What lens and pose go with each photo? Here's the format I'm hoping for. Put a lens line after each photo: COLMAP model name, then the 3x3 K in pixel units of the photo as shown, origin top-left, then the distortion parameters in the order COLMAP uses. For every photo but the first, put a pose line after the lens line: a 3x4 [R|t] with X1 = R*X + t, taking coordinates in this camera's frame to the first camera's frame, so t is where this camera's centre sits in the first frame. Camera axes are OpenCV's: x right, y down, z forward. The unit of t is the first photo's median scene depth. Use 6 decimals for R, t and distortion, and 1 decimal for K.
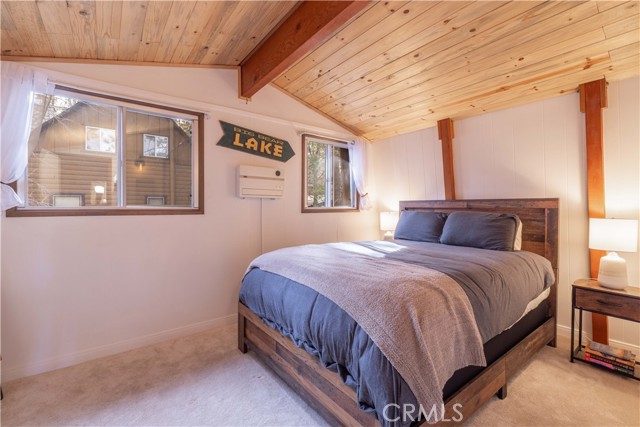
lens RADIAL K [[280.7, 0, 322.2], [0, 280.7, 209.2], [0, 0, 1]] dist [0.011536, 0.000176]
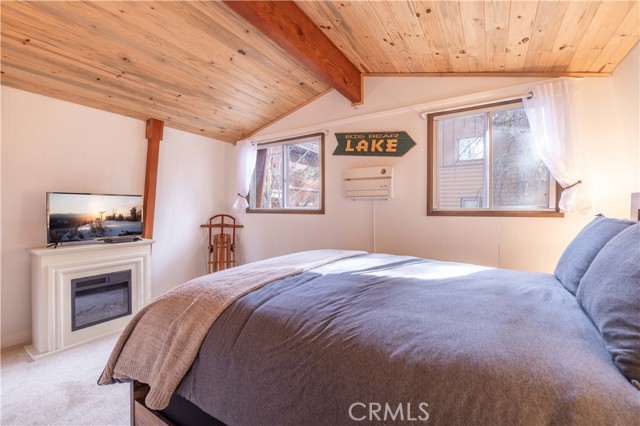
lens RADIAL K [[280.7, 0, 325.8], [0, 280.7, 213.1], [0, 0, 1]] dist [0.011536, 0.000176]
pose [[0.334335, 0.018016, -0.942282, 0.649895], [-0.010104, 0.999828, 0.015531, -0.003866], [0.942400, 0.004328, 0.334460, 0.523093]]
